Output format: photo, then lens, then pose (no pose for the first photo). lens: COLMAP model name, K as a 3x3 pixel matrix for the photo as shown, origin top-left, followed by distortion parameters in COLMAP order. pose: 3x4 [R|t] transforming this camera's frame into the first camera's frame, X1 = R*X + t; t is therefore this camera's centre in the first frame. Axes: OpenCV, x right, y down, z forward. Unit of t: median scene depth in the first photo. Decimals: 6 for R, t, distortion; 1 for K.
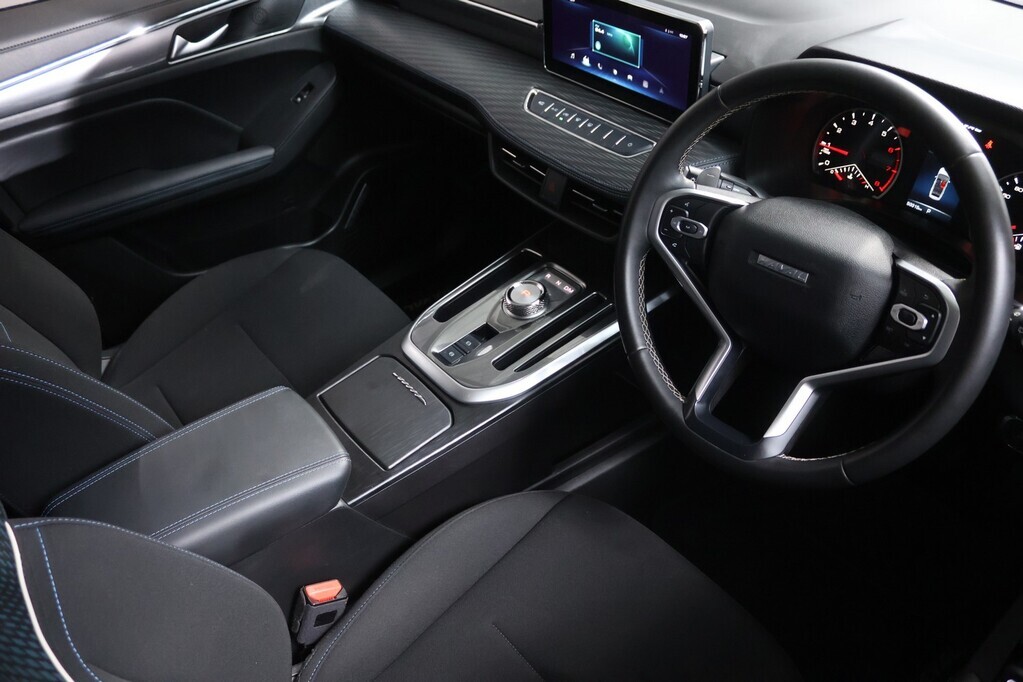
lens RADIAL K [[849.8, 0, 538.8], [0, 849.8, 341.7], [0, 0, 1]] dist [-0.110625, 0.008971]
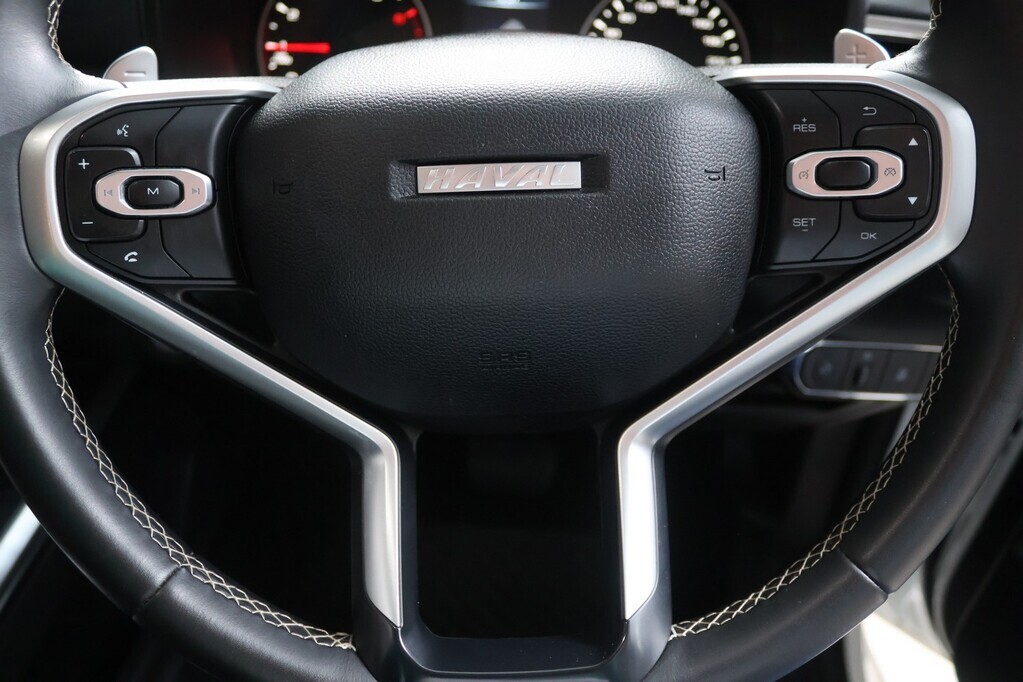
lens RADIAL K [[849.8, 0, 538.8], [0, 849.8, 341.7], [0, 0, 1]] dist [-0.110625, 0.008971]
pose [[0.647480, -0.351892, 0.675975, 0.020902], [0.416249, 0.906308, 0.073095, -0.028312], [-0.638362, 0.234046, 0.733291, 0.479184]]
